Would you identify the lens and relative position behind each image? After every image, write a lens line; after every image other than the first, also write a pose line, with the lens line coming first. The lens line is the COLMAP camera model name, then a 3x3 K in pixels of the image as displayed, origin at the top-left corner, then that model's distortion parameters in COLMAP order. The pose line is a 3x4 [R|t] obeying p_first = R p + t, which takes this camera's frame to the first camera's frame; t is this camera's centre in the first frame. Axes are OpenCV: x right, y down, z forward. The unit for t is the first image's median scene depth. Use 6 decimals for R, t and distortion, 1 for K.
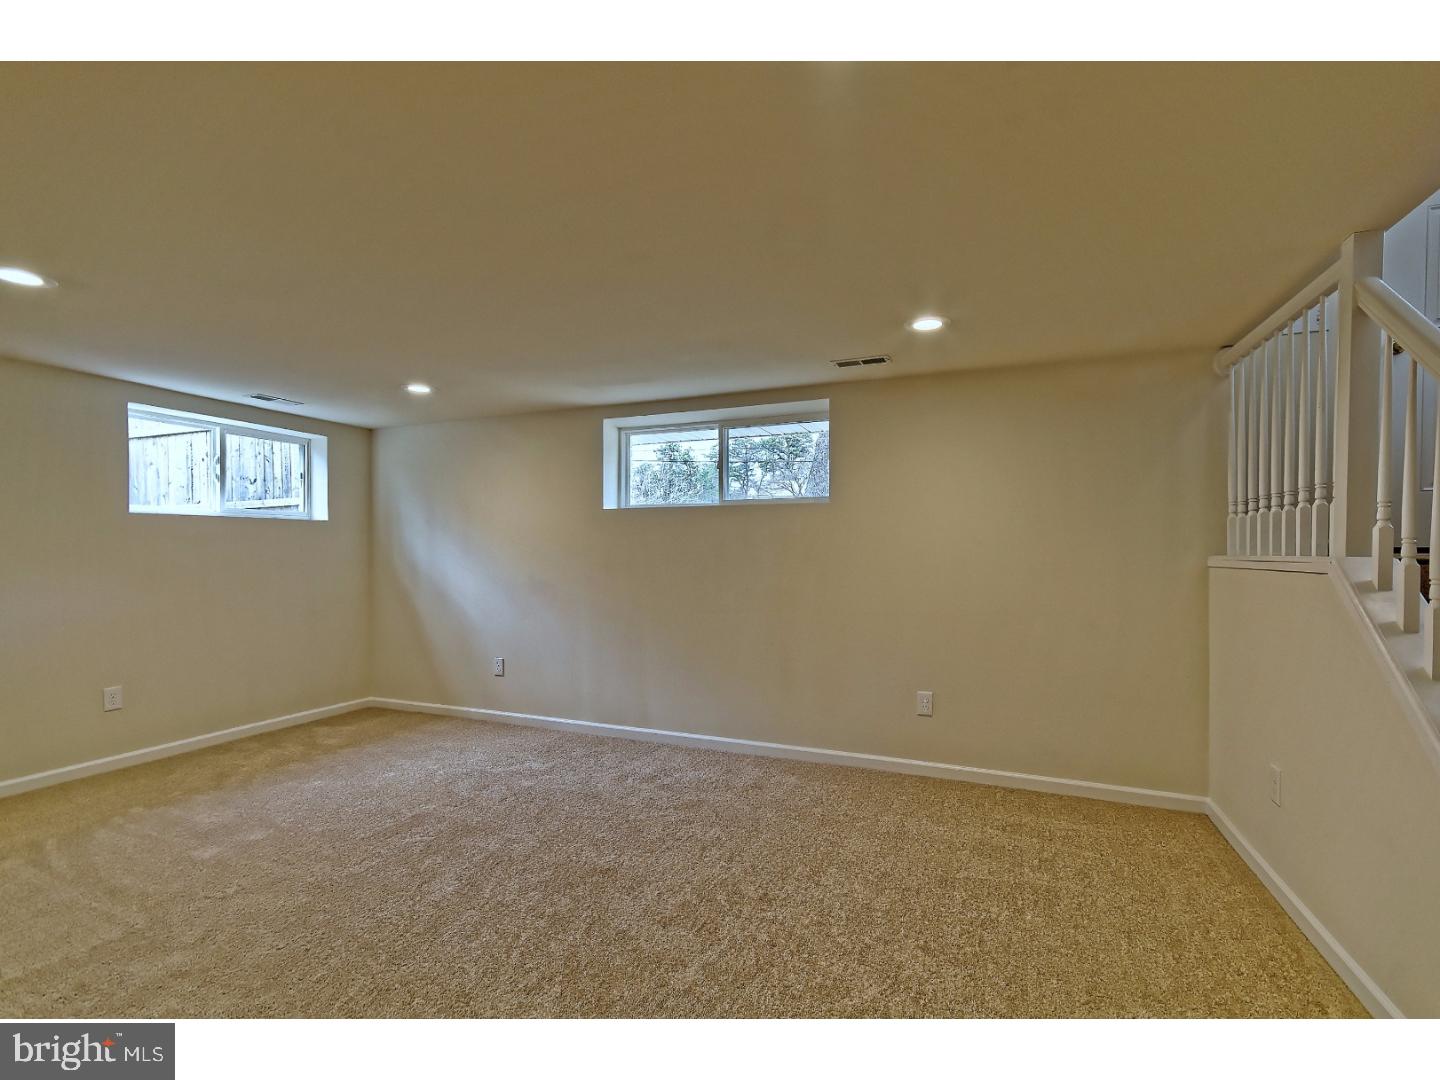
lens RADIAL K [[630.2, 0, 716.4], [0, 630.2, 545.8], [0, 0, 1]] dist [0.009306, -0.002758]
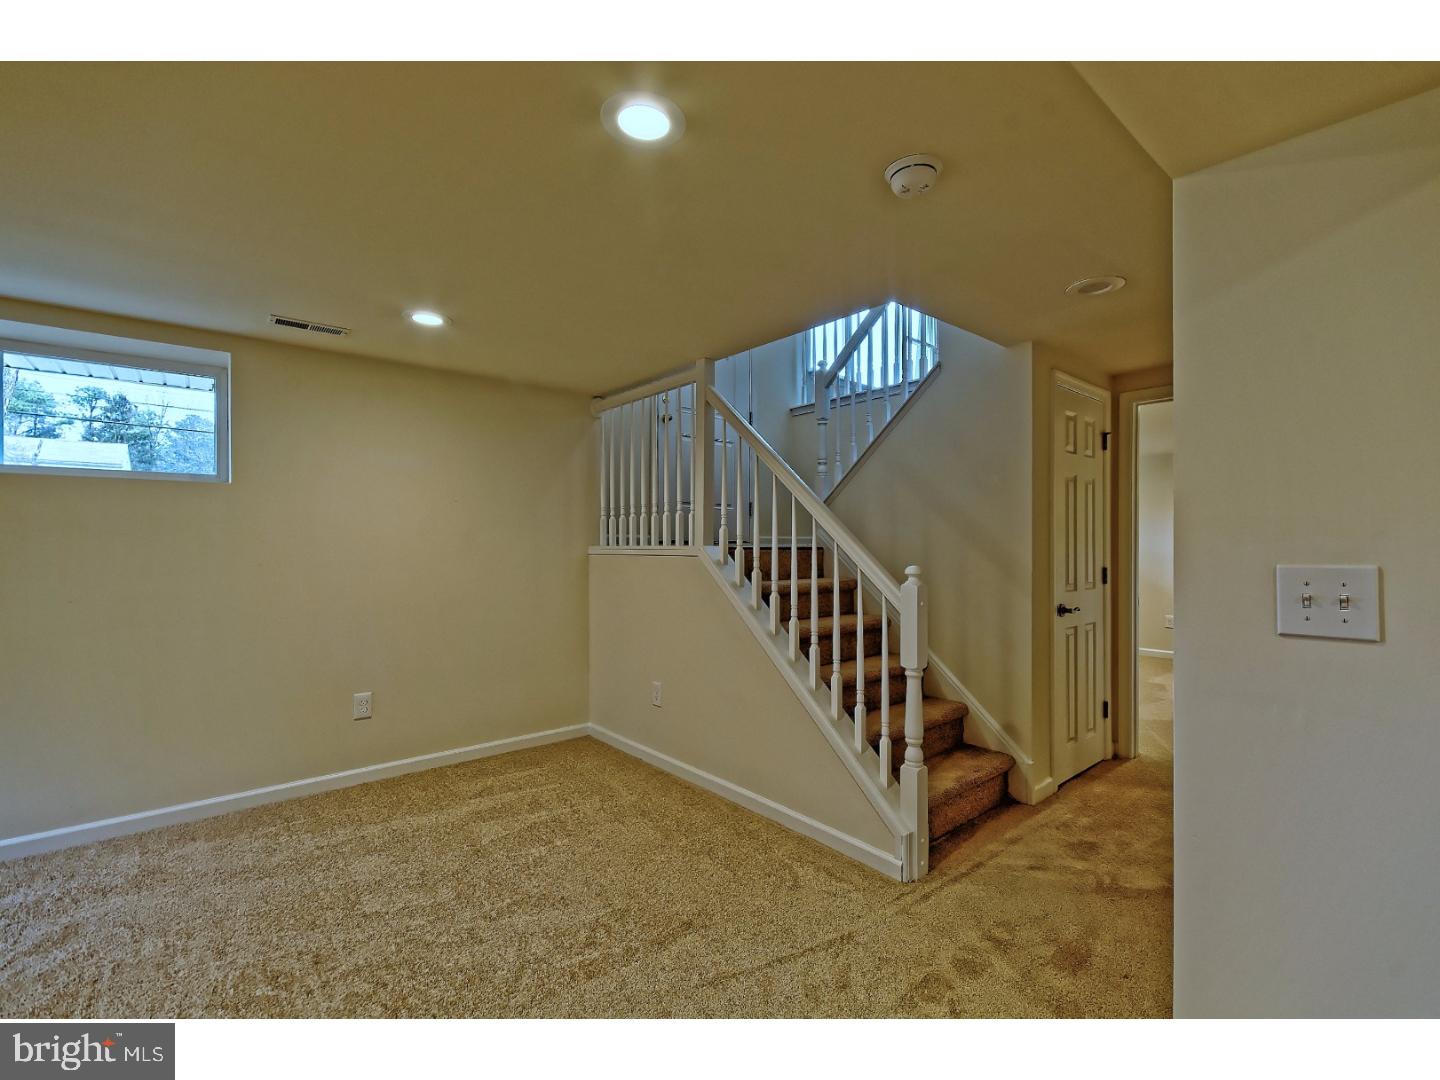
lens RADIAL K [[630.2, 0, 708.9], [0, 630.2, 542.8], [0, 0, 1]] dist [0.009306, -0.002758]
pose [[0.483645, 0.000977, 0.875263, -0.296947], [-0.001427, 0.999999, -0.000328, 0.006466], [-0.875263, -0.001090, 0.483646, 0.110021]]
